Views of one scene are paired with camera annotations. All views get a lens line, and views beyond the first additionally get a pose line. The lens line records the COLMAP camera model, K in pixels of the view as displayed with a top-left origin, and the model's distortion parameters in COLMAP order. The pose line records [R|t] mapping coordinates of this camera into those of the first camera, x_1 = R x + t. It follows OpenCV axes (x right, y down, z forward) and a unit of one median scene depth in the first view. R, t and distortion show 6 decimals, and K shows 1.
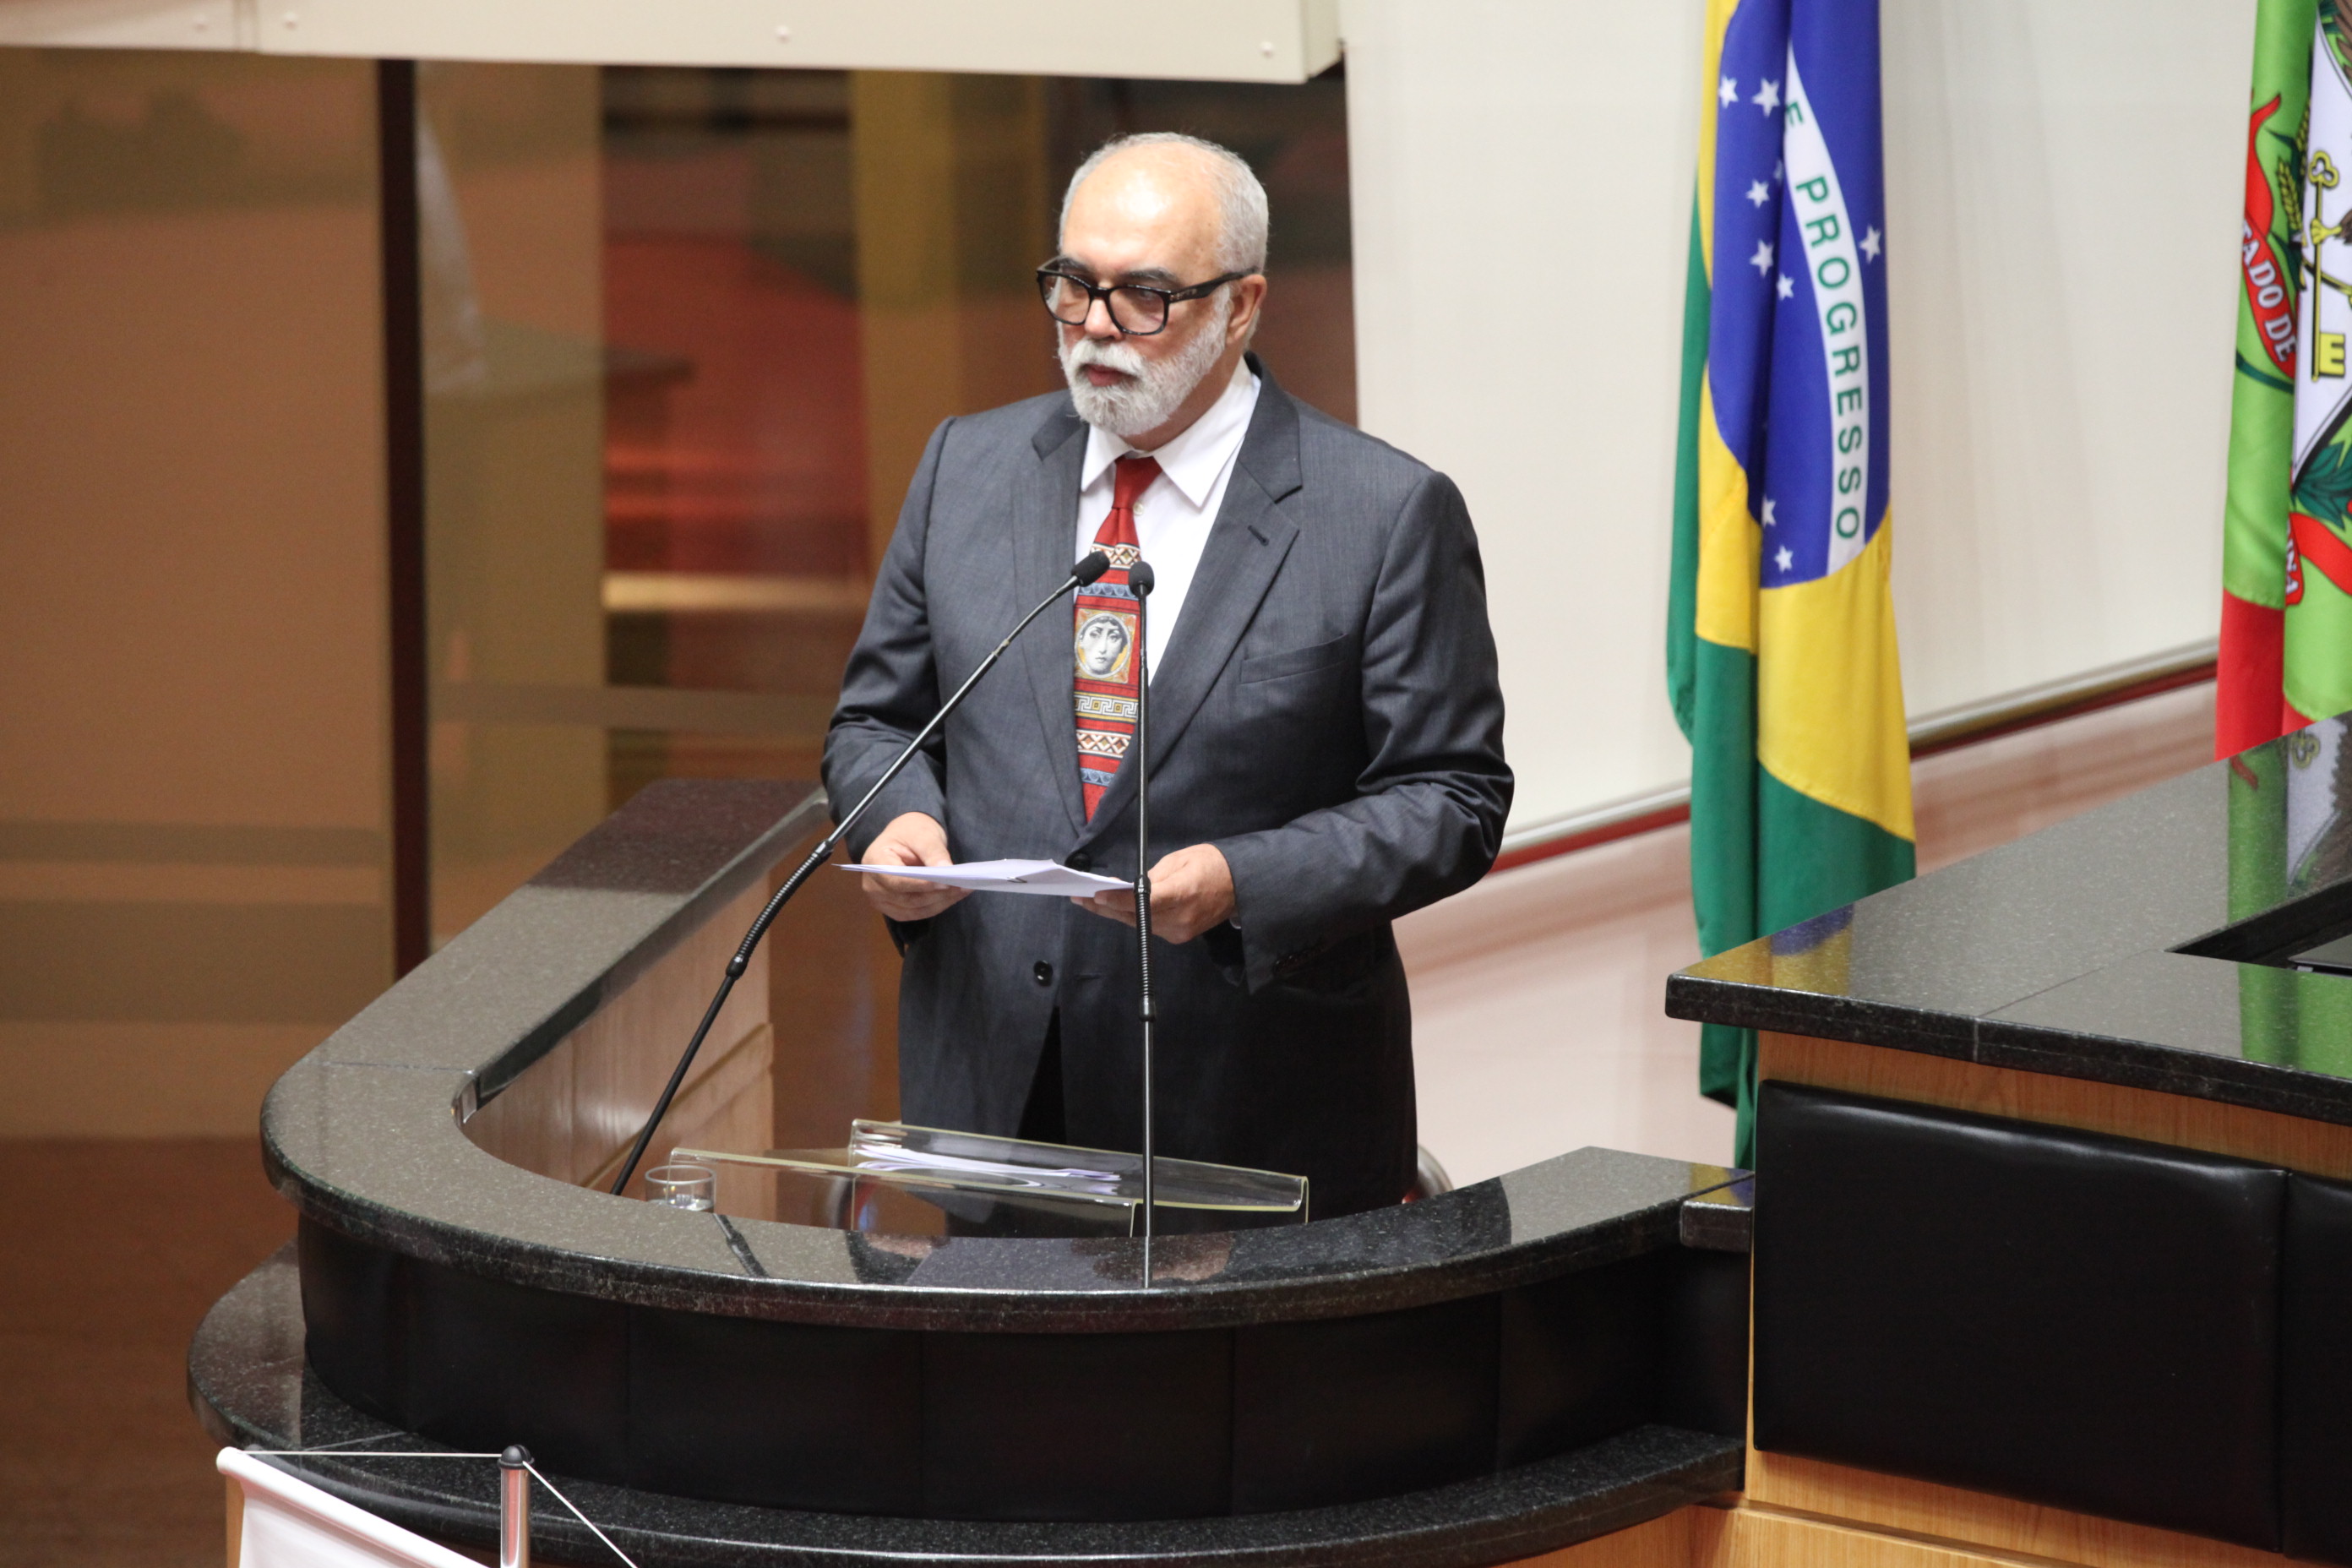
lens RADIAL K [[14552.7, 0, 1181.1], [0, 14552.7, 778.6], [0, 0, 1]] dist [2.171225, 0.000000]
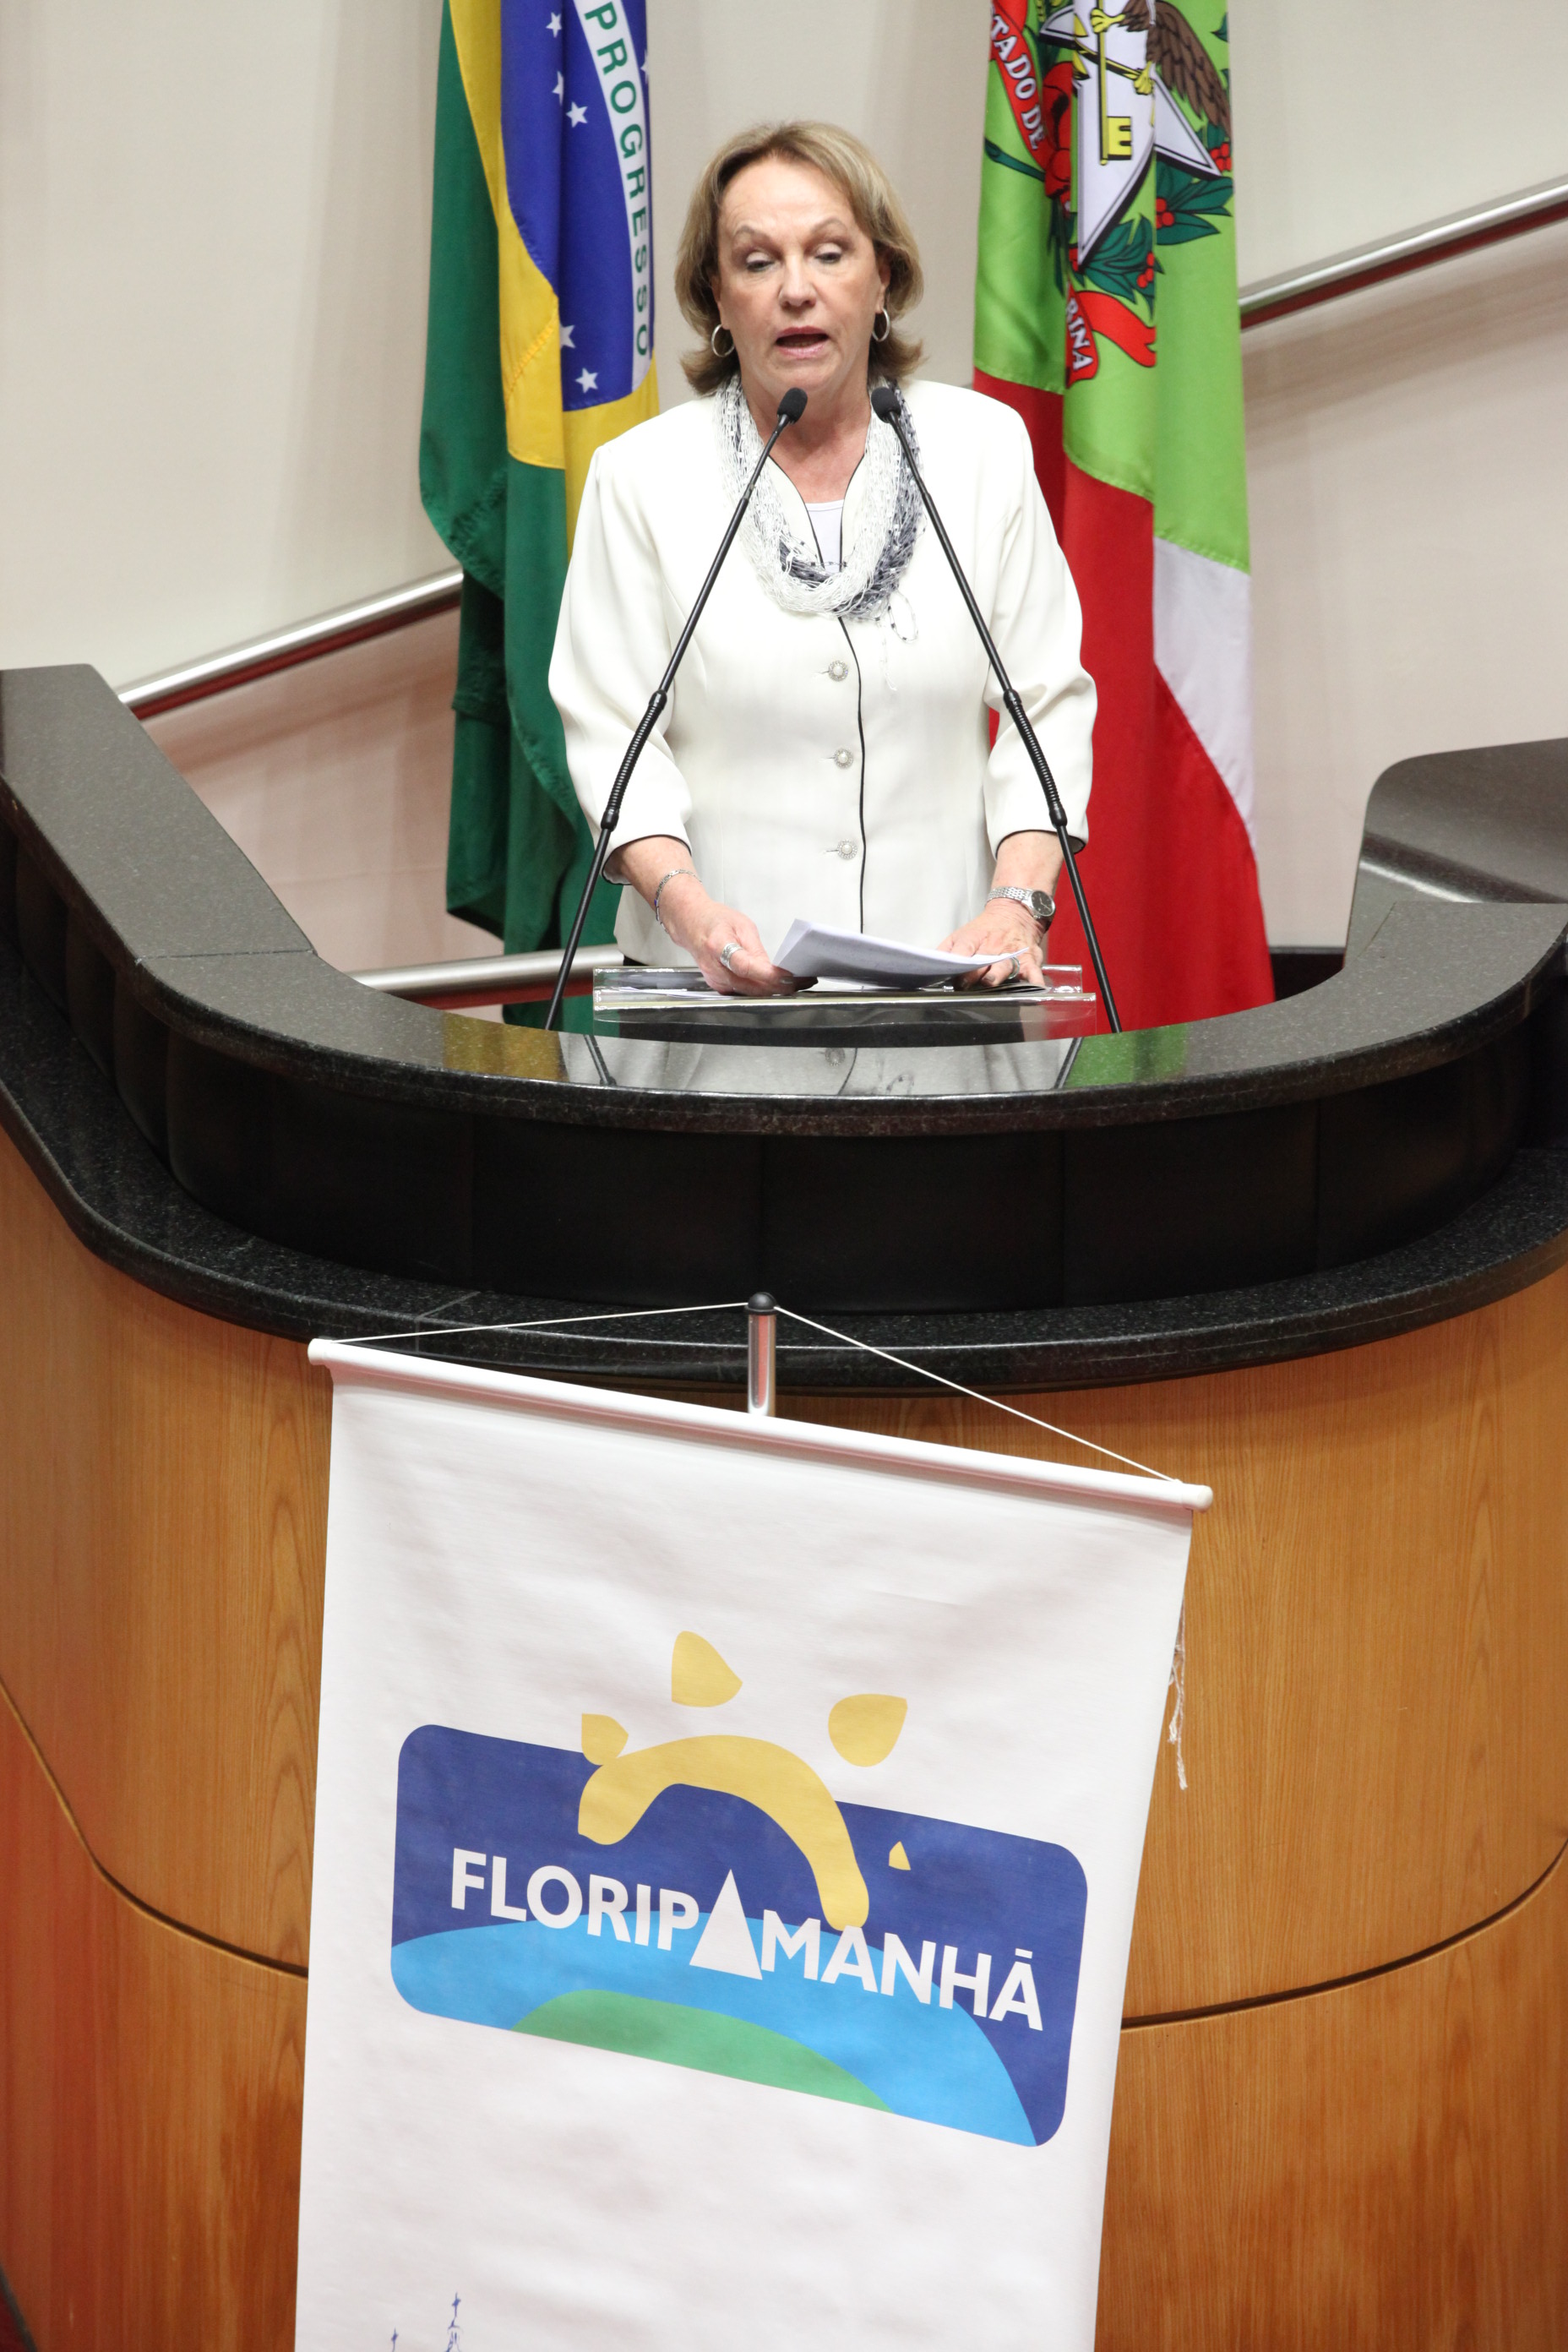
lens RADIAL K [[14552.7, 0, 801.2], [0, 14552.7, 1181.2], [0, 0, 1]] dist [2.171225, 0.000000]
pose [[0.872553, -0.113574, 0.475134, -0.455563], [0.096631, 0.993509, 0.060027, -0.019874], [-0.478867, -0.006464, 0.877864, 0.077225]]
